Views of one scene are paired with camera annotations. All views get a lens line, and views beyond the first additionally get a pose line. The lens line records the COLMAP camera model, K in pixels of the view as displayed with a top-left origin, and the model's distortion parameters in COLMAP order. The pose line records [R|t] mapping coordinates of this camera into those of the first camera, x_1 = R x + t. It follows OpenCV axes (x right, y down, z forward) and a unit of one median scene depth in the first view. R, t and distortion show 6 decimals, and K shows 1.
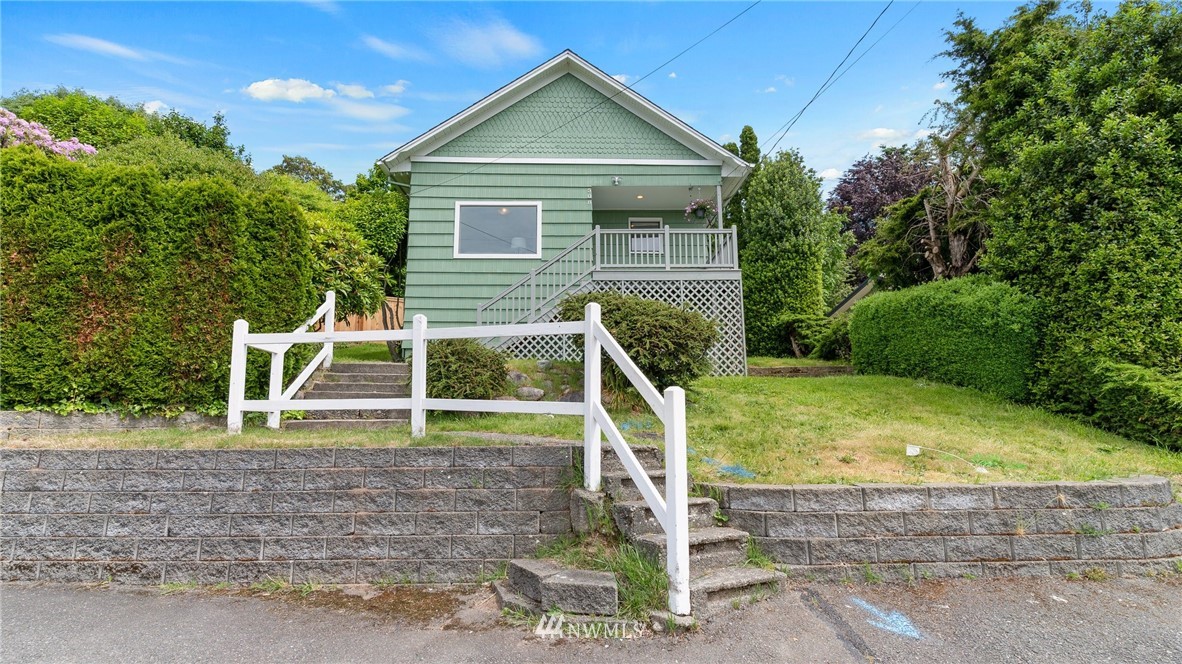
lens RADIAL K [[567.8, 0, 583.1], [0, 567.8, 330.3], [0, 0, 1]] dist [0.001905, -0.000501]
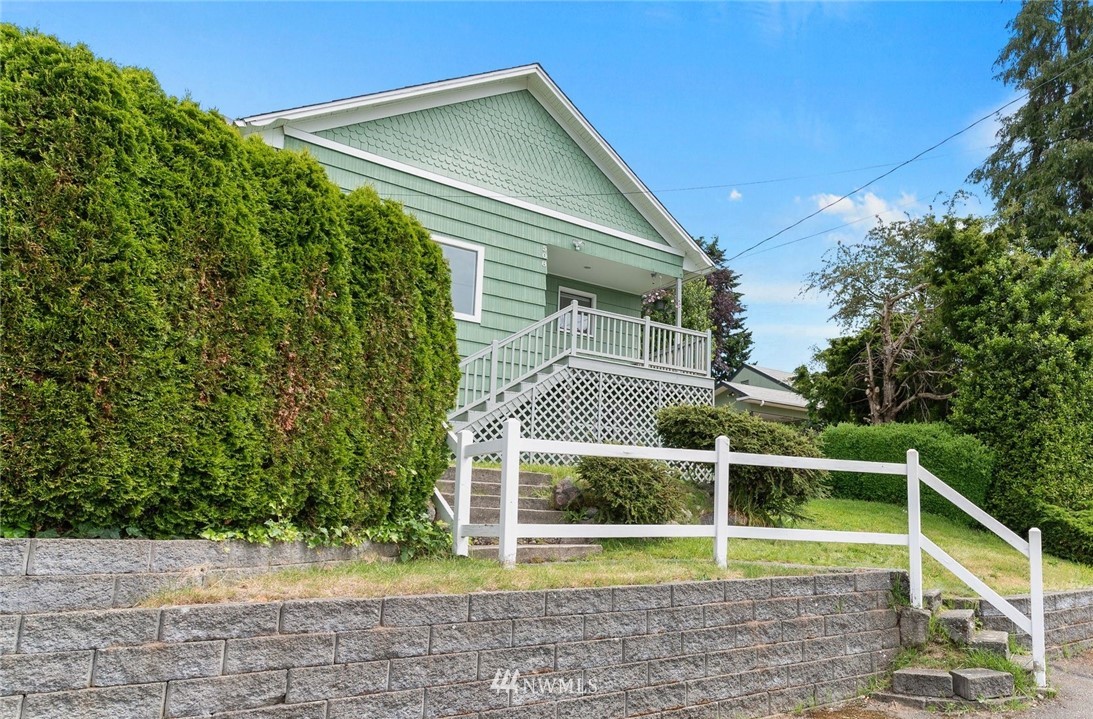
lens RADIAL K [[879.9, 0, 546.7], [0, 879.9, 385.0], [0, 0, 1]] dist [0.003830, -0.002182]
pose [[0.771573, 0.103395, 0.627681, -1.421661], [-0.108824, 0.993611, -0.029901, -0.035946], [-0.626763, -0.045236, 0.777896, 0.052708]]
